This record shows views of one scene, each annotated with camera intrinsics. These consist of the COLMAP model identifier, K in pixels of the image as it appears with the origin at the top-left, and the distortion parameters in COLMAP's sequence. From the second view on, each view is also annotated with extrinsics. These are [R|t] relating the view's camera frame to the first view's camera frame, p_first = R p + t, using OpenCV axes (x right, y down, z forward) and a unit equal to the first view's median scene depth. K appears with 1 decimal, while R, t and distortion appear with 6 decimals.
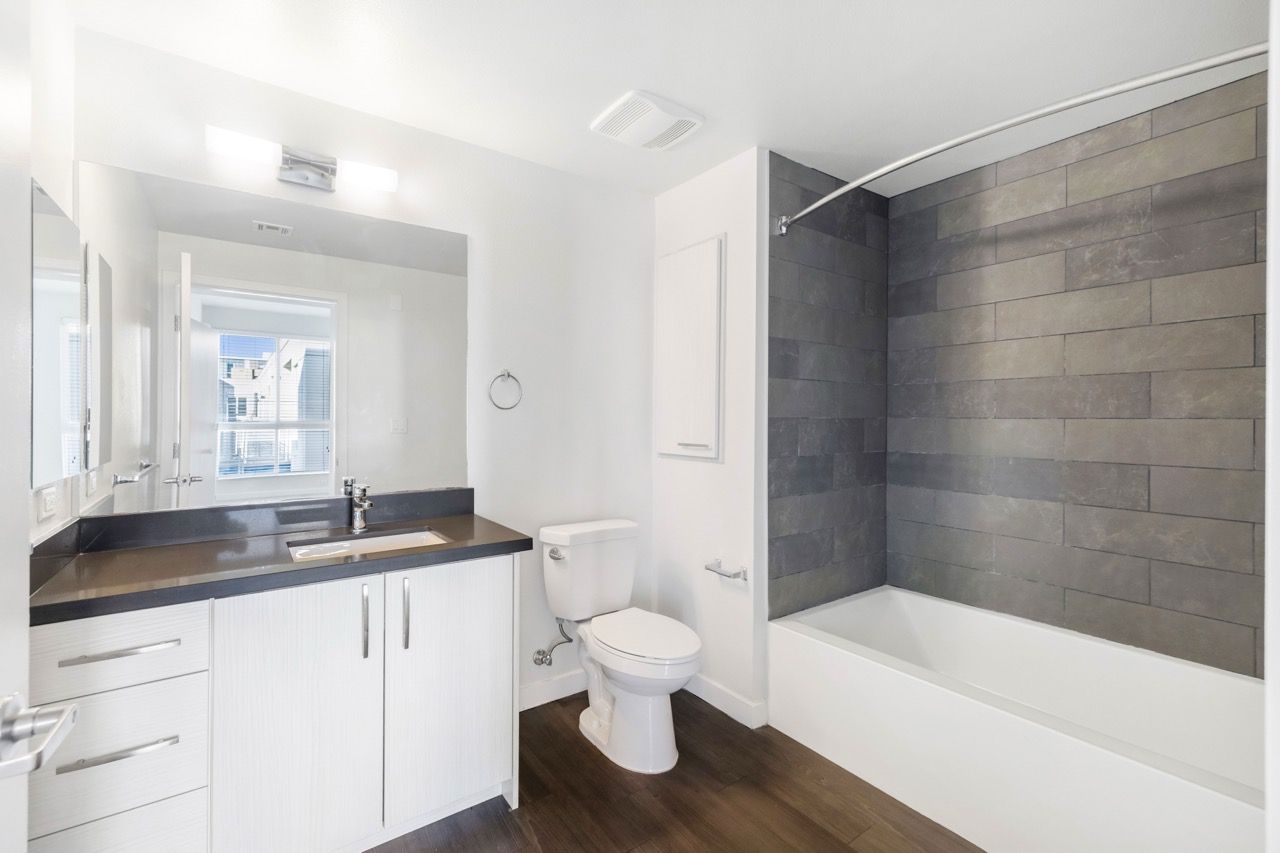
lens RADIAL K [[535.8, 0, 651.2], [0, 535.8, 421.0], [0, 0, 1]] dist [-0.004068, 0.001762]
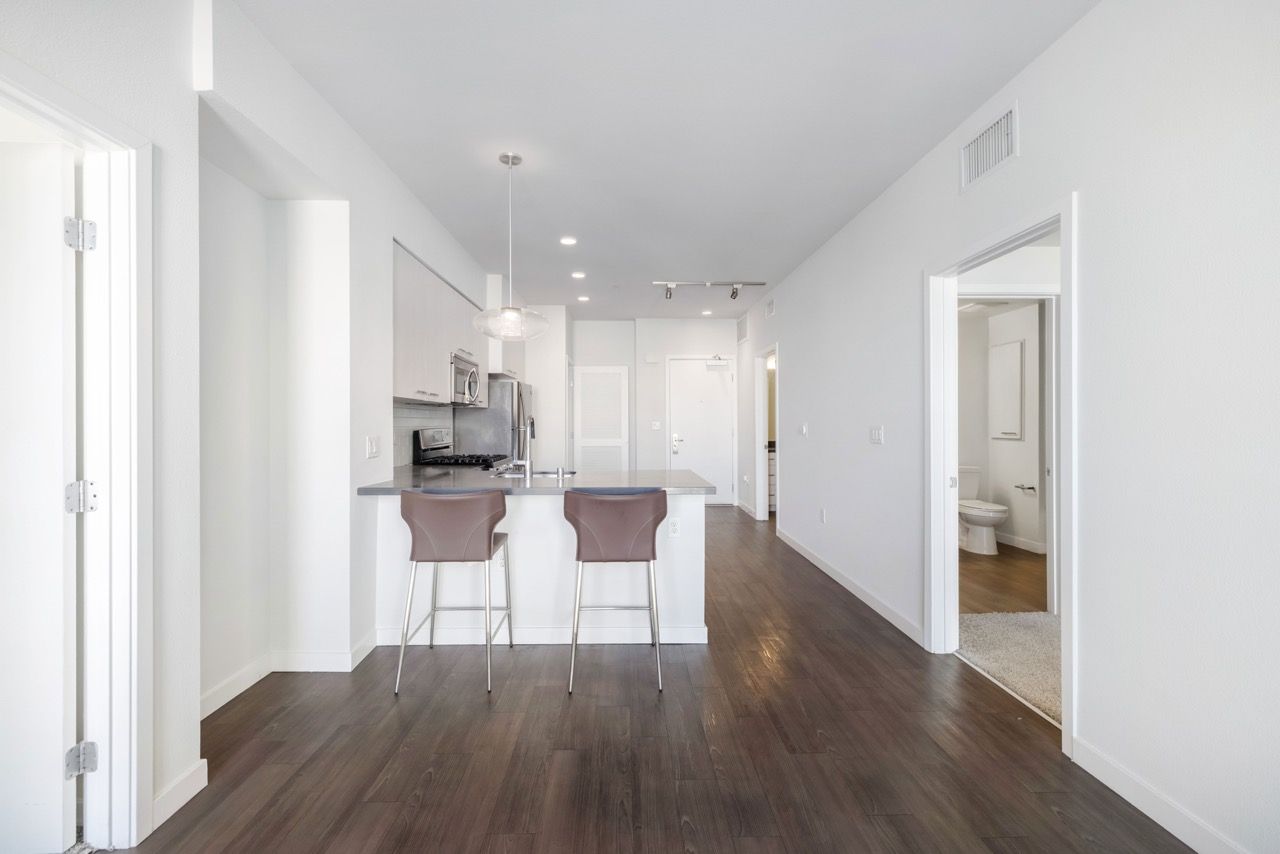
lens RADIAL K [[535.8, 0, 644.9], [0, 535.8, 413.0], [0, 0, 1]] dist [-0.004068, 0.001762]
pose [[0.828794, -0.011662, -0.559432, 0.076245], [0.000105, 0.999786, -0.020686, 0.006904], [0.559554, 0.017086, 0.828618, -1.903020]]
